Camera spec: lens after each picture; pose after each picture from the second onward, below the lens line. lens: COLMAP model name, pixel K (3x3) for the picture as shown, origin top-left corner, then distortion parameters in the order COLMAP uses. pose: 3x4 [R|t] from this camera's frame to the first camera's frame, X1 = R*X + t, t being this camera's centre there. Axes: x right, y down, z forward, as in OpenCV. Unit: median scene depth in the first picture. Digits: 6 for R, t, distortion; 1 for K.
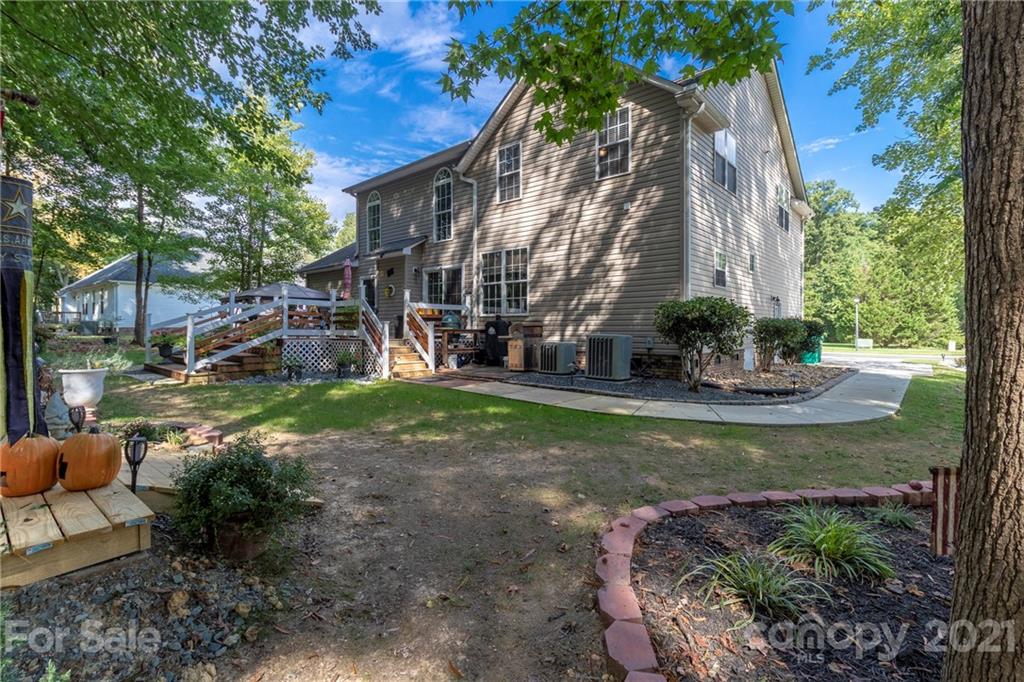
lens RADIAL K [[476.4, 0, 519.0], [0, 476.4, 330.7], [0, 0, 1]] dist [0.000833, -0.001224]
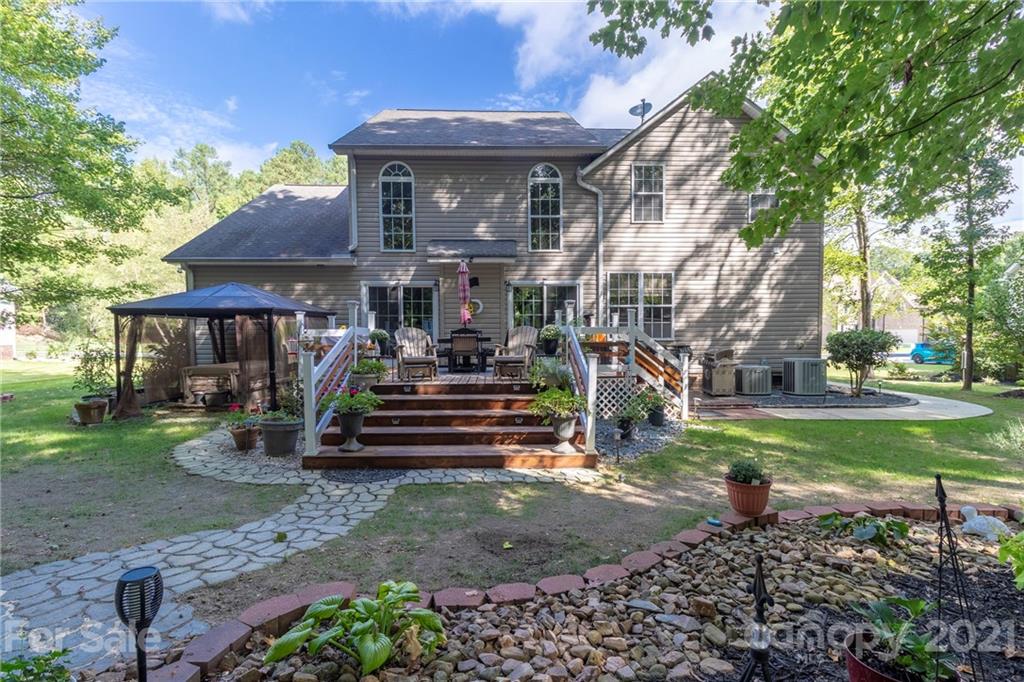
lens RADIAL K [[476.4, 0, 531.4], [0, 476.4, 362.4], [0, 0, 1]] dist [0.000833, -0.001224]
pose [[0.727118, -0.036704, 0.685531, -0.929274], [0.009765, 0.999022, 0.043131, -0.033080], [-0.686443, -0.024667, 0.726765, 0.478980]]
